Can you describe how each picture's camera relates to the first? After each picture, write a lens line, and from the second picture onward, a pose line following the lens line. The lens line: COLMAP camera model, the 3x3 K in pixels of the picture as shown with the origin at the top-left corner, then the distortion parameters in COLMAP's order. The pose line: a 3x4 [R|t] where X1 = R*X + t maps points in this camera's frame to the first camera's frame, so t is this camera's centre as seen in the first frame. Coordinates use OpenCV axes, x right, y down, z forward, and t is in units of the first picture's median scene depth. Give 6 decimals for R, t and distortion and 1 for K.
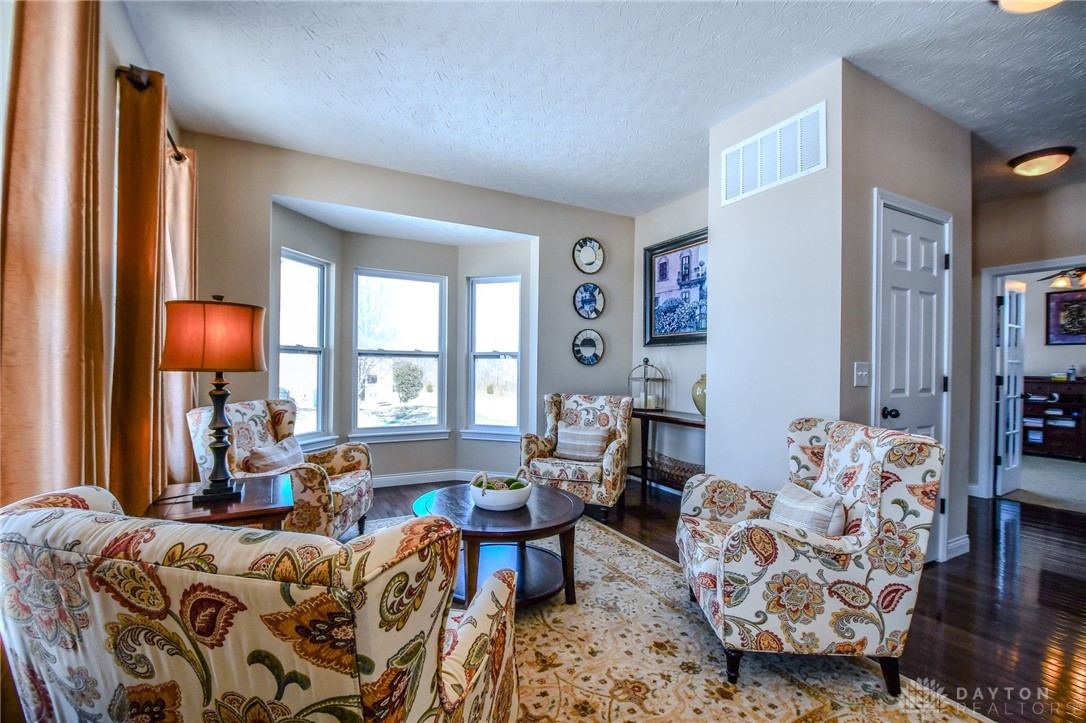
lens RADIAL K [[472.3, 0, 526.0], [0, 472.3, 368.8], [0, 0, 1]] dist [0.015709, -0.020547]
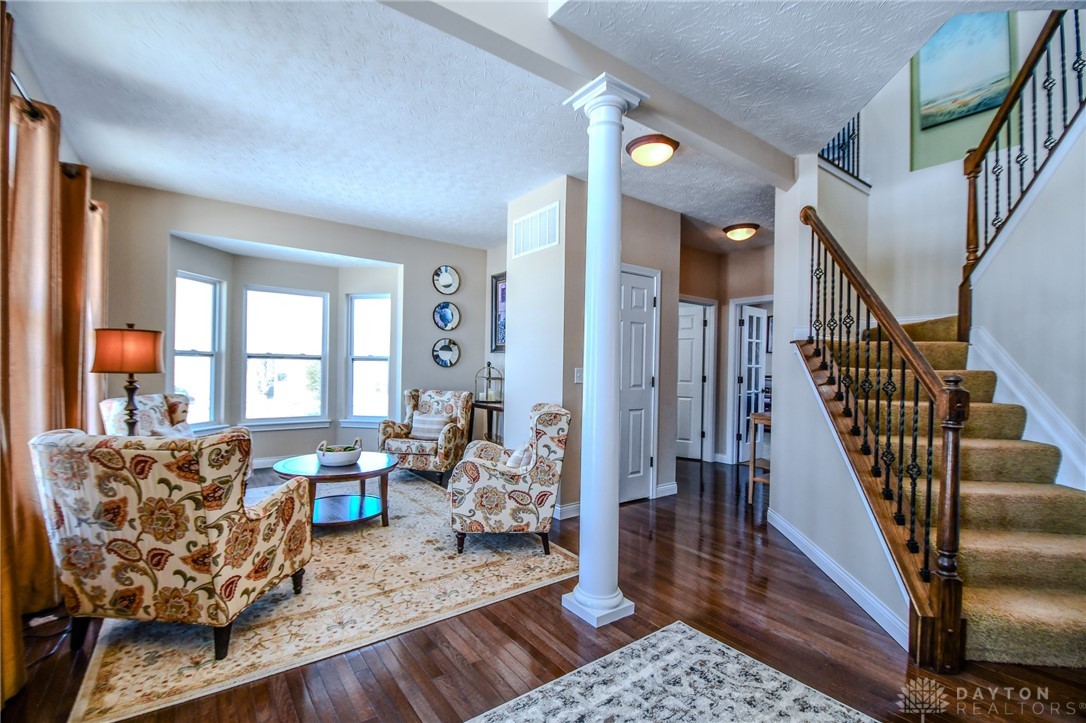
lens RADIAL K [[477.0, 0, 529.0], [0, 477.0, 369.1], [0, 0, 1]] dist [0.019412, -0.024191]
pose [[0.988459, 0.004806, 0.151409, 0.297926], [-0.005477, 0.999977, 0.004015, -0.015799], [-0.151387, -0.004798, 0.988463, -0.550259]]
